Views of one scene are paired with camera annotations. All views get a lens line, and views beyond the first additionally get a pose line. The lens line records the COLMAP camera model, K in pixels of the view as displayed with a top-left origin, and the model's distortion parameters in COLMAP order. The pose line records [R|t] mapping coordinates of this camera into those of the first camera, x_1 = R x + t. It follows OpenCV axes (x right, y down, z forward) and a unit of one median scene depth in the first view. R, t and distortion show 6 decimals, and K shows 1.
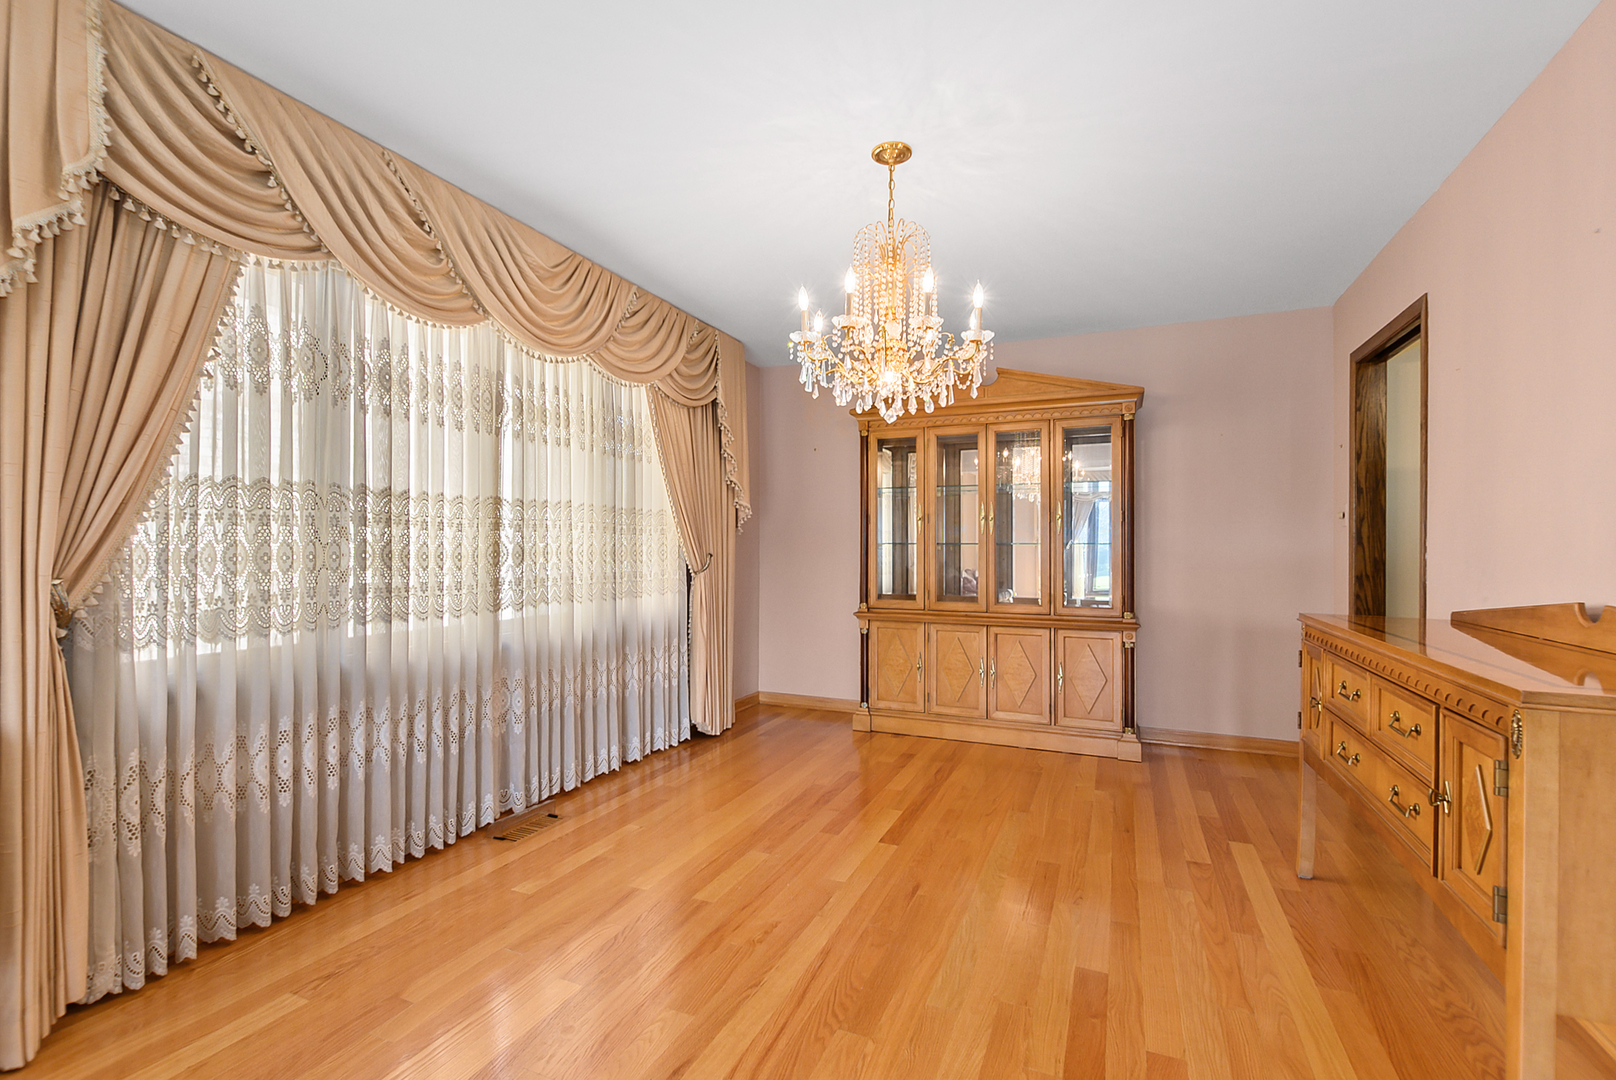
lens RADIAL K [[708.8, 0, 815.5], [0, 708.8, 545.8], [0, 0, 1]] dist [0.007399, -0.002860]
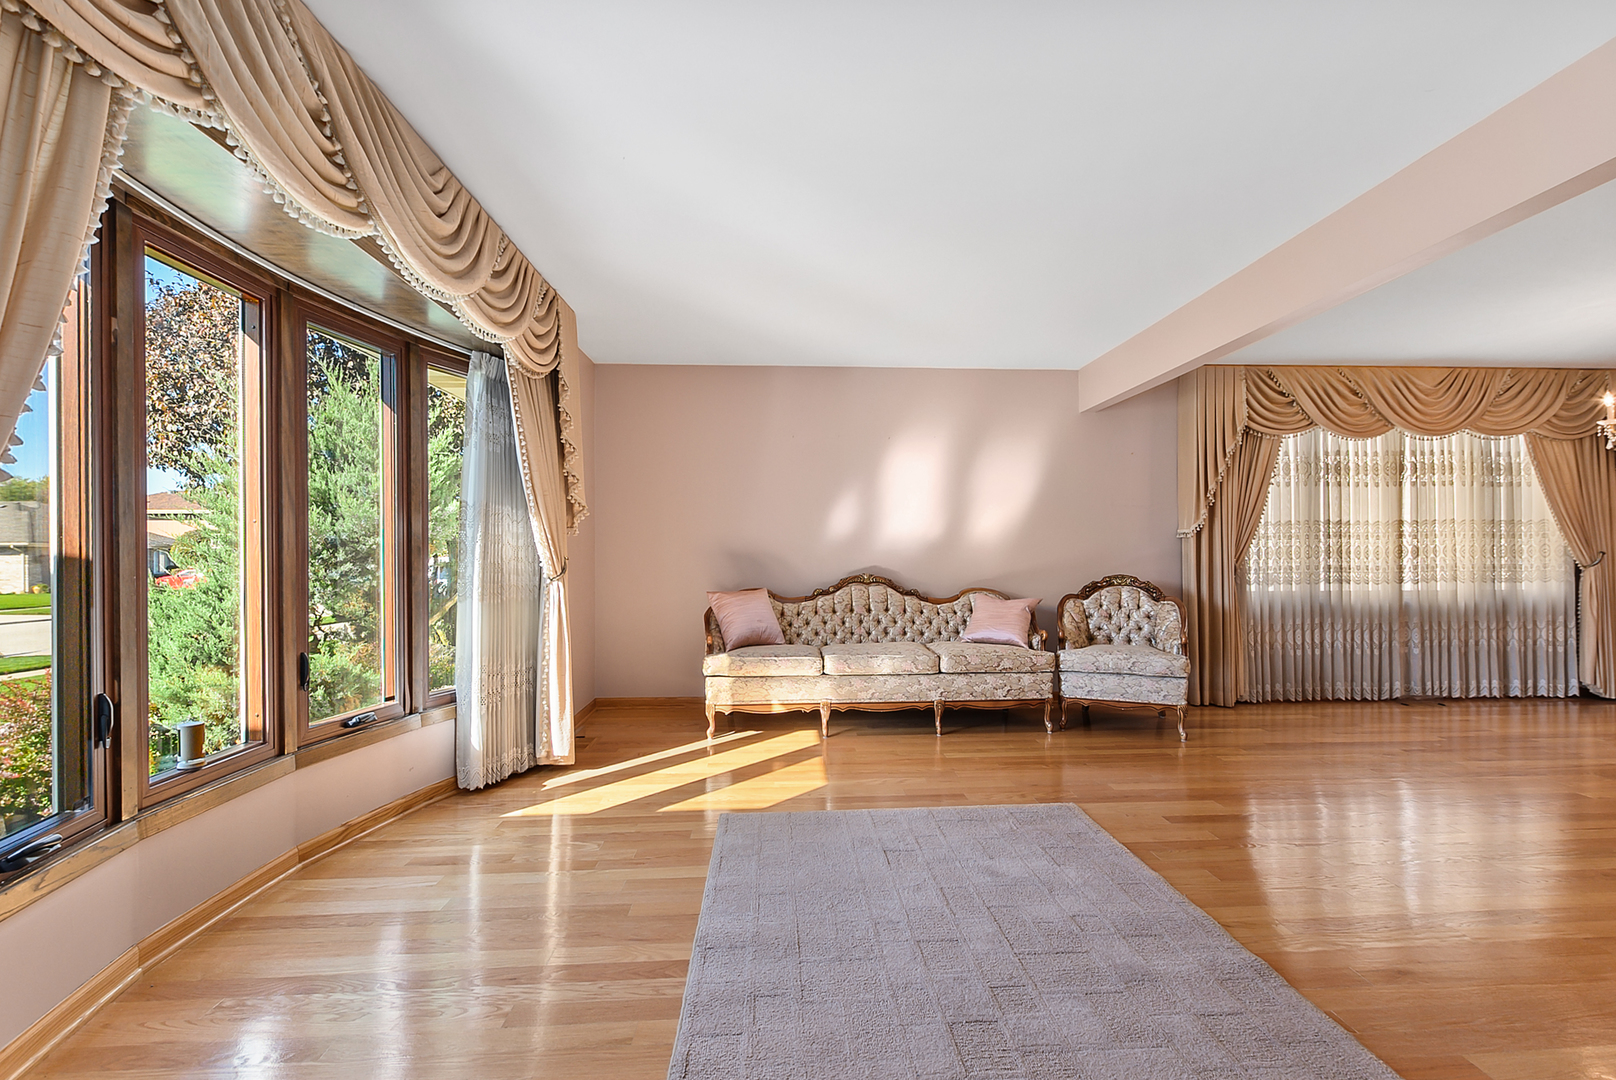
lens RADIAL K [[708.8, 0, 824.5], [0, 708.8, 548.6], [0, 0, 1]] dist [0.007399, -0.002860]
pose [[0.450735, -0.009228, -0.892610, 0.521718], [0.007430, 0.999951, -0.006586, 0.005067], [0.892627, -0.003663, 0.450782, -1.159724]]
